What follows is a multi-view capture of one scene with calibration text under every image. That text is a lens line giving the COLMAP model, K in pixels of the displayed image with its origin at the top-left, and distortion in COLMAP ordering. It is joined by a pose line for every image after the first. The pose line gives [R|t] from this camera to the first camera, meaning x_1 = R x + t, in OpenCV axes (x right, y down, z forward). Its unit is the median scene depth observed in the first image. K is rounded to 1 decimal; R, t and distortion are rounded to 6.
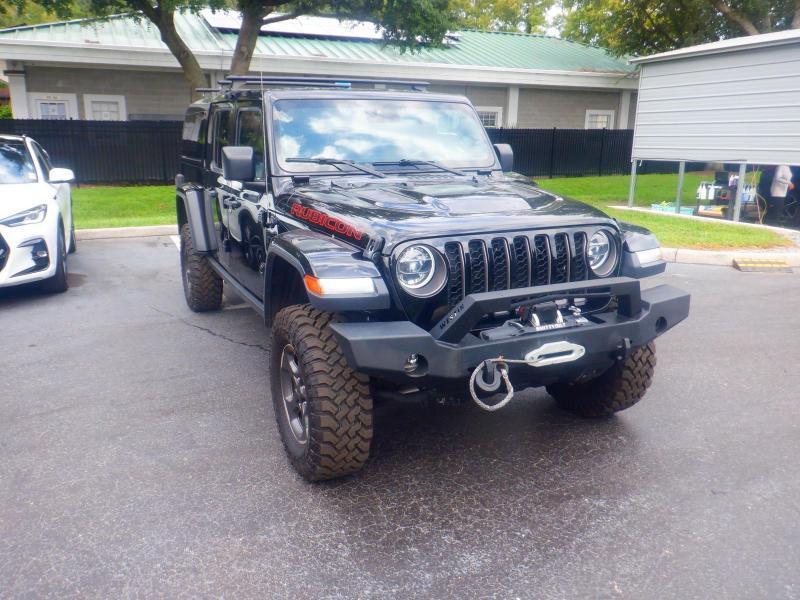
lens RADIAL K [[673.9, 0, 406.0], [0, 673.9, 300.3], [0, 0, 1]] dist [0.005063, 0.001255]
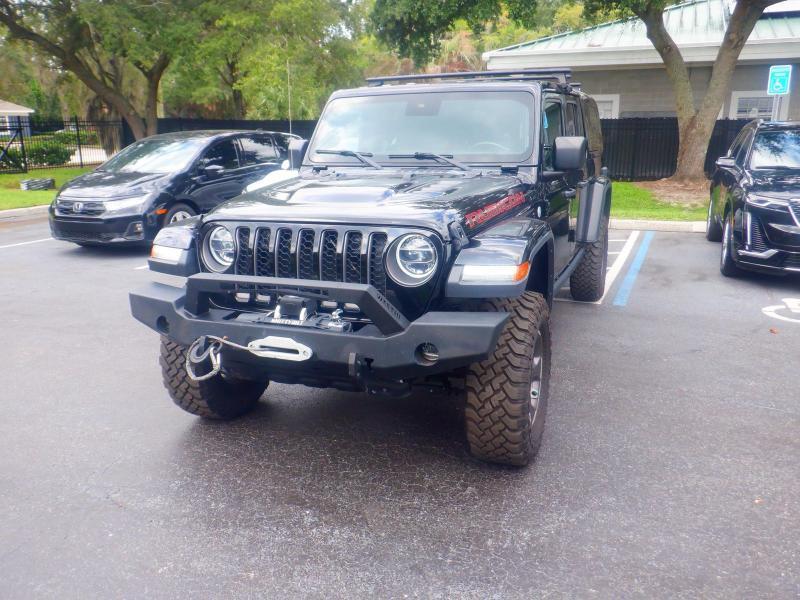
lens RADIAL K [[673.9, 0, 404.6], [0, 673.9, 300.7], [0, 0, 1]] dist [0.005063, 0.001255]
pose [[0.688727, 0.166030, -0.705754, 0.455568], [-0.163615, 0.983908, 0.071798, -0.039802], [0.706318, 0.066023, 0.704809, 0.191452]]
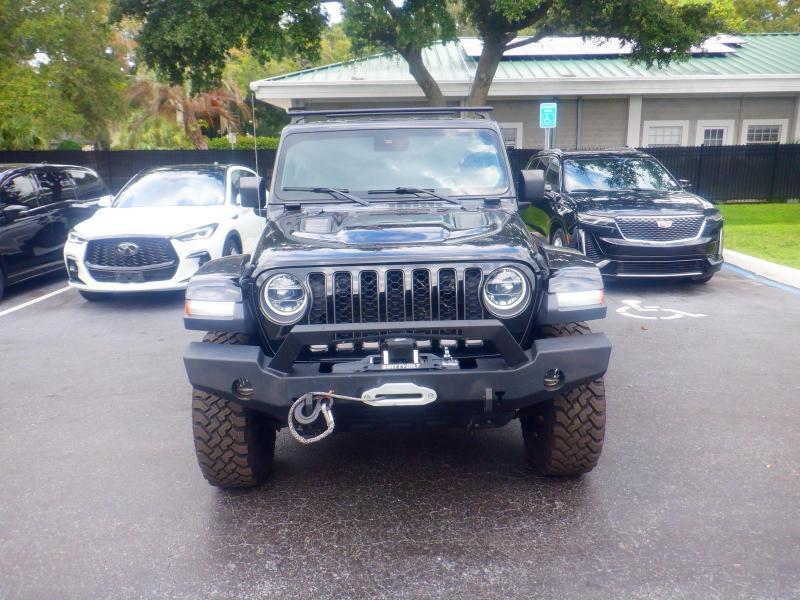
lens RADIAL K [[673.9, 0, 403.7], [0, 673.9, 299.1], [0, 0, 1]] dist [0.005063, 0.001255]
pose [[0.911197, 0.065468, -0.406735, 0.267486], [-0.077708, 0.996883, -0.013630, -0.018979], [0.404575, 0.044026, 0.913444, 0.058263]]
